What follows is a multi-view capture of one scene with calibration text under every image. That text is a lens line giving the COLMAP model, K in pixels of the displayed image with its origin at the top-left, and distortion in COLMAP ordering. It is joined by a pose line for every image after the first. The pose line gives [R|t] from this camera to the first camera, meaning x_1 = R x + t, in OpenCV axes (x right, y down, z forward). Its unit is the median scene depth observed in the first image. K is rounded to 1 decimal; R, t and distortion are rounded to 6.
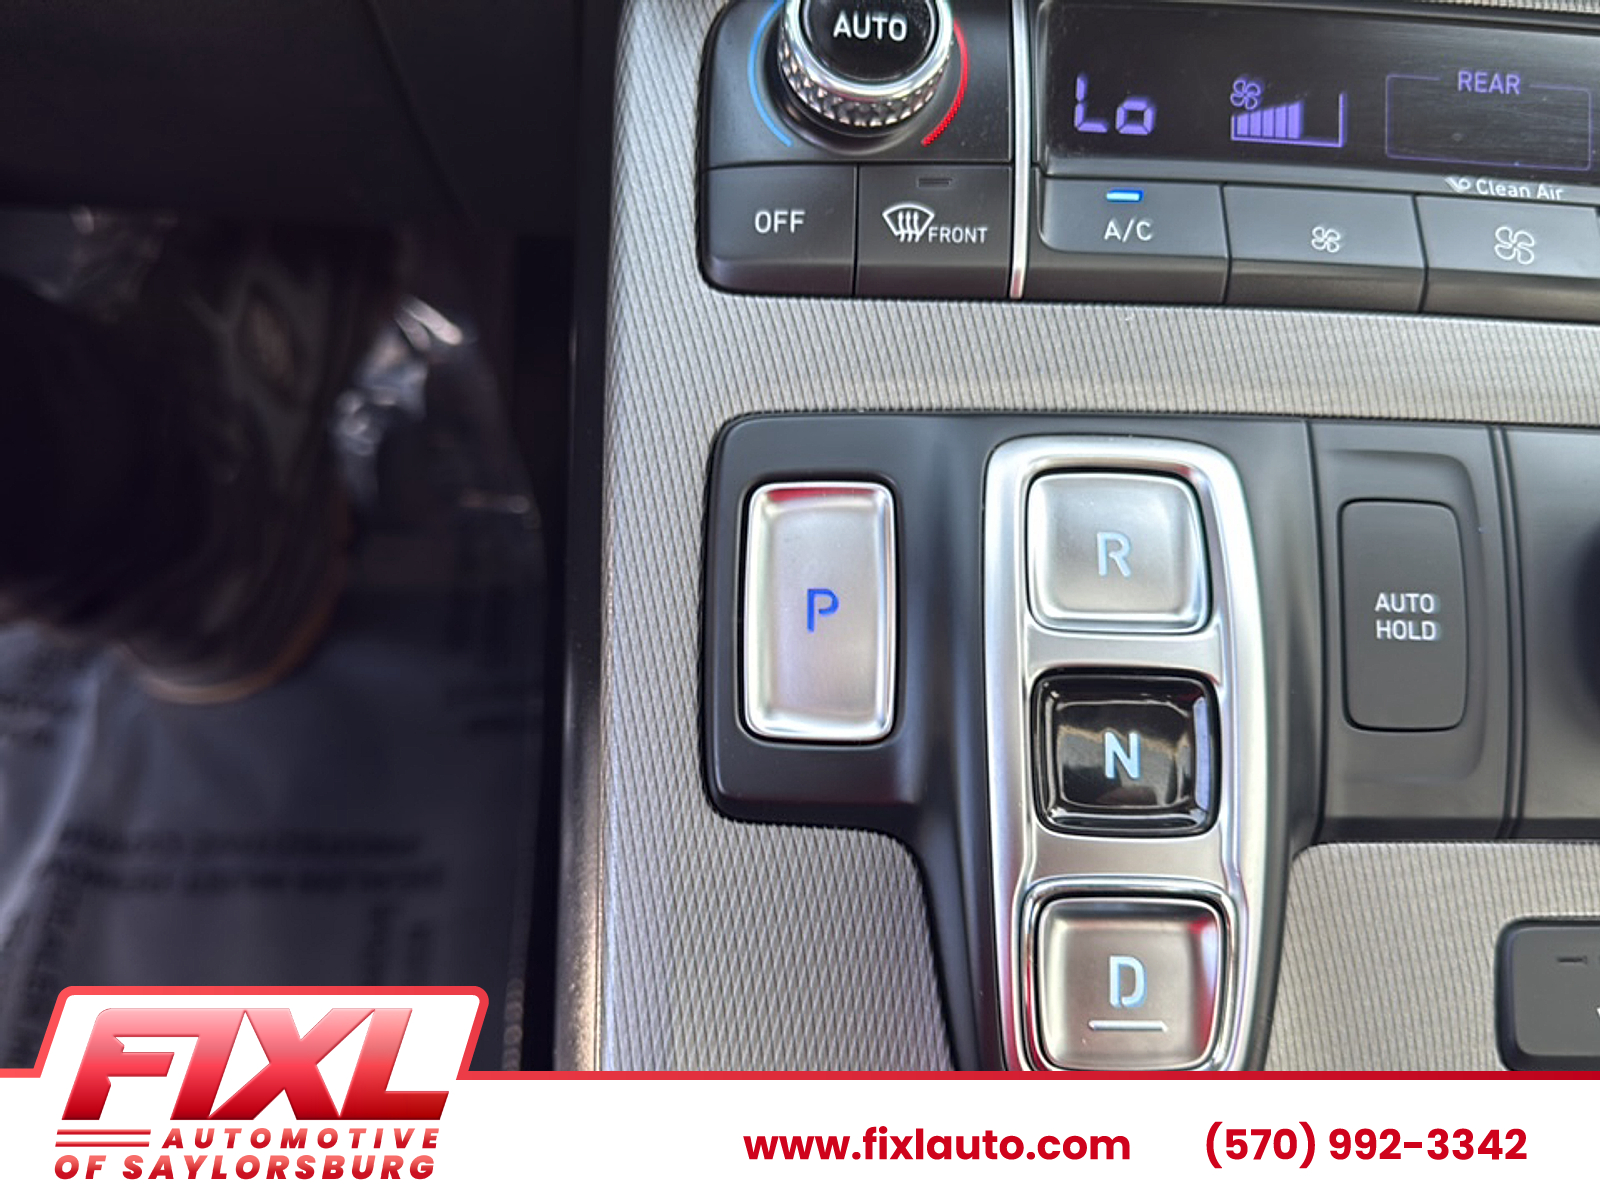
lens RADIAL K [[1511.0, 0, 796.2], [0, 1511.0, 595.5], [0, 0, 1]] dist [0.159041, -0.390821]
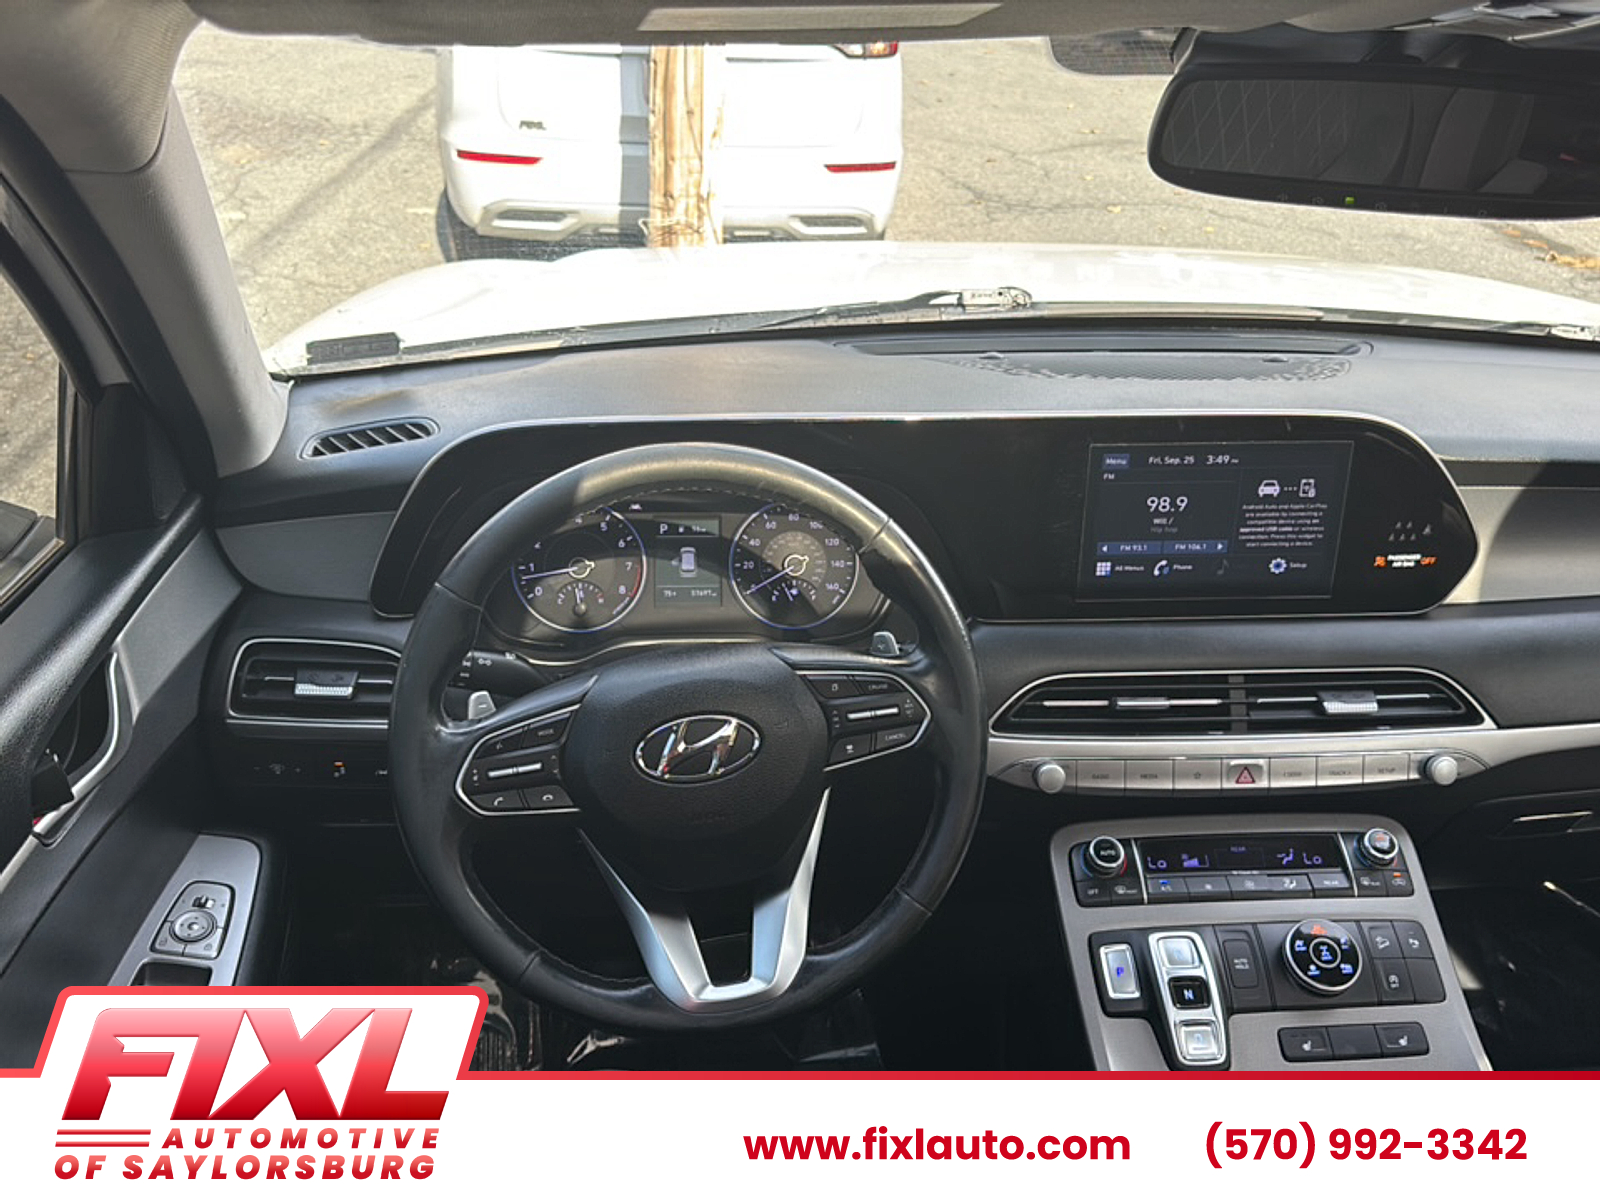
lens RADIAL K [[1412.9, 0, 800.0], [0, 1412.9, 600.0], [0, 0, 1]] dist [0.147396, -0.337107]
pose [[0.996133, -0.087096, 0.011583, -0.902048], [0.083639, 0.899587, -0.428659, 0.774857], [0.026914, 0.427970, 0.903392, -3.473045]]
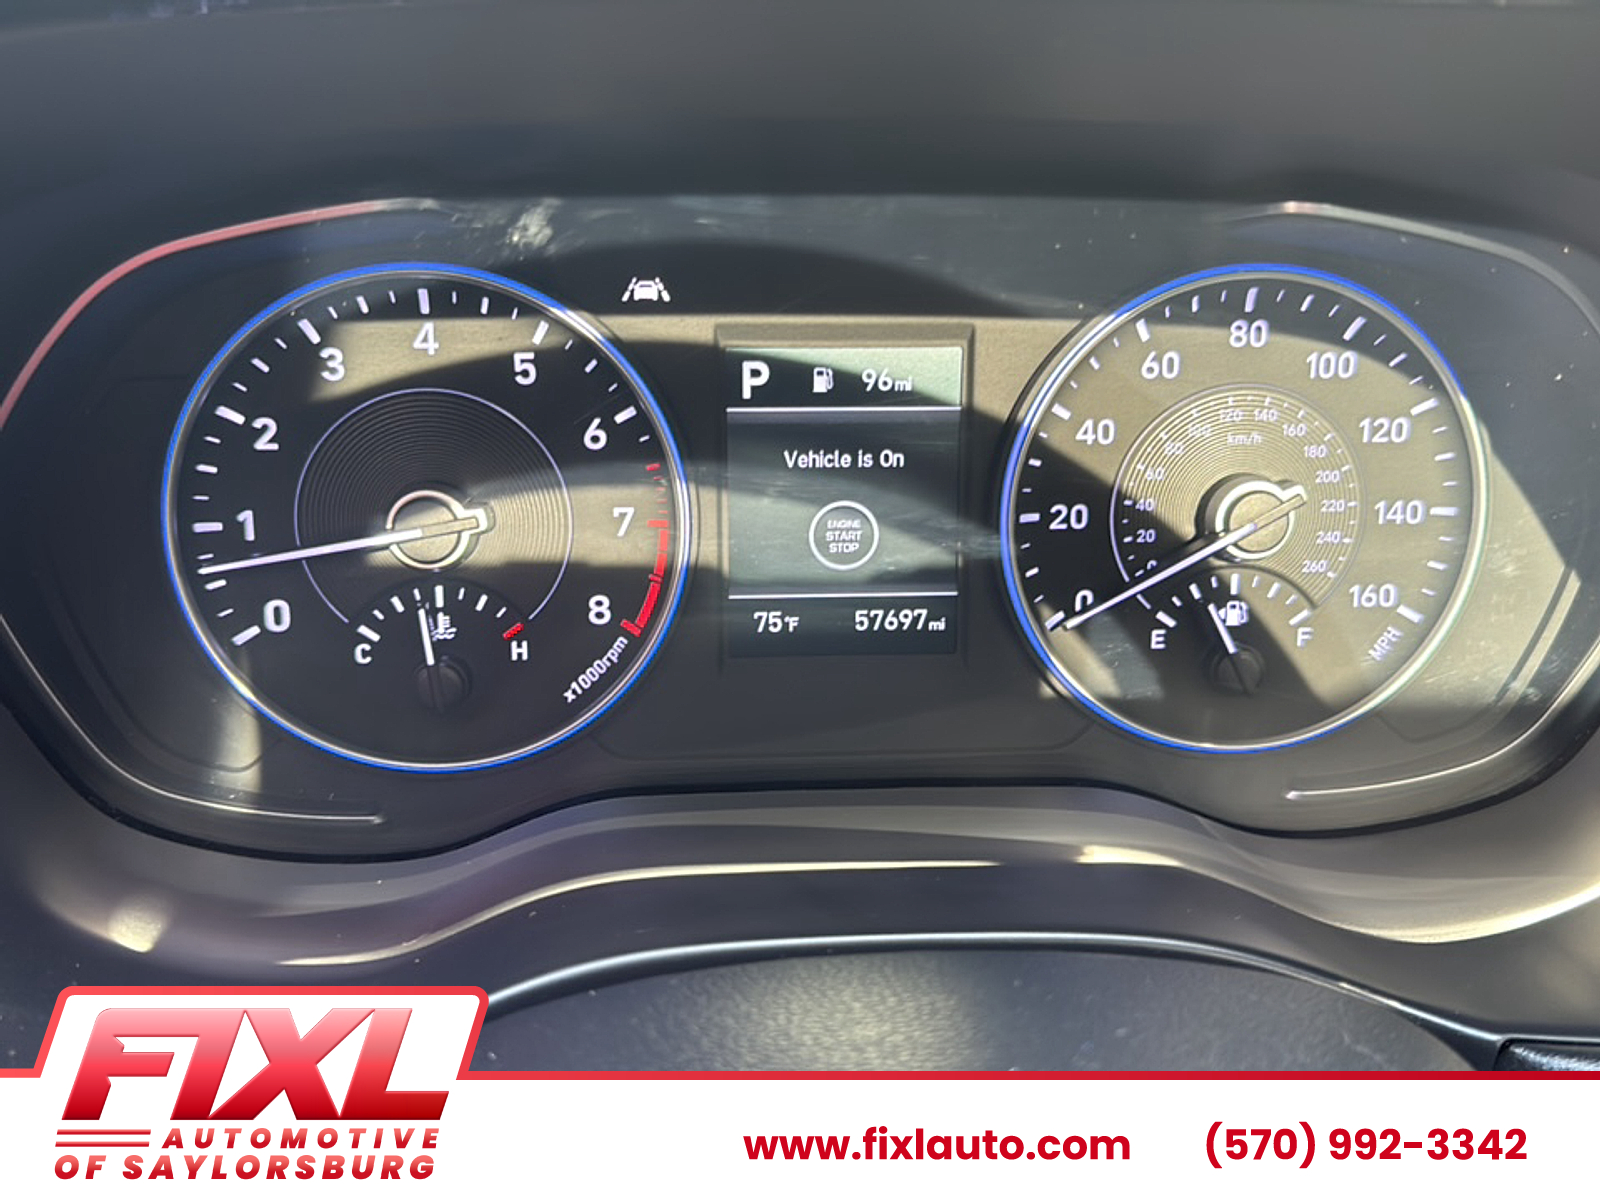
lens RADIAL K [[1511.0, 0, 796.2], [0, 1511.0, 595.5], [0, 0, 1]] dist [0.159041, -0.390821]
pose [[0.996682, -0.080641, -0.011021, -1.264942], [0.071742, 0.934385, -0.348966, -0.957186], [0.038439, 0.347017, 0.937071, -0.318135]]
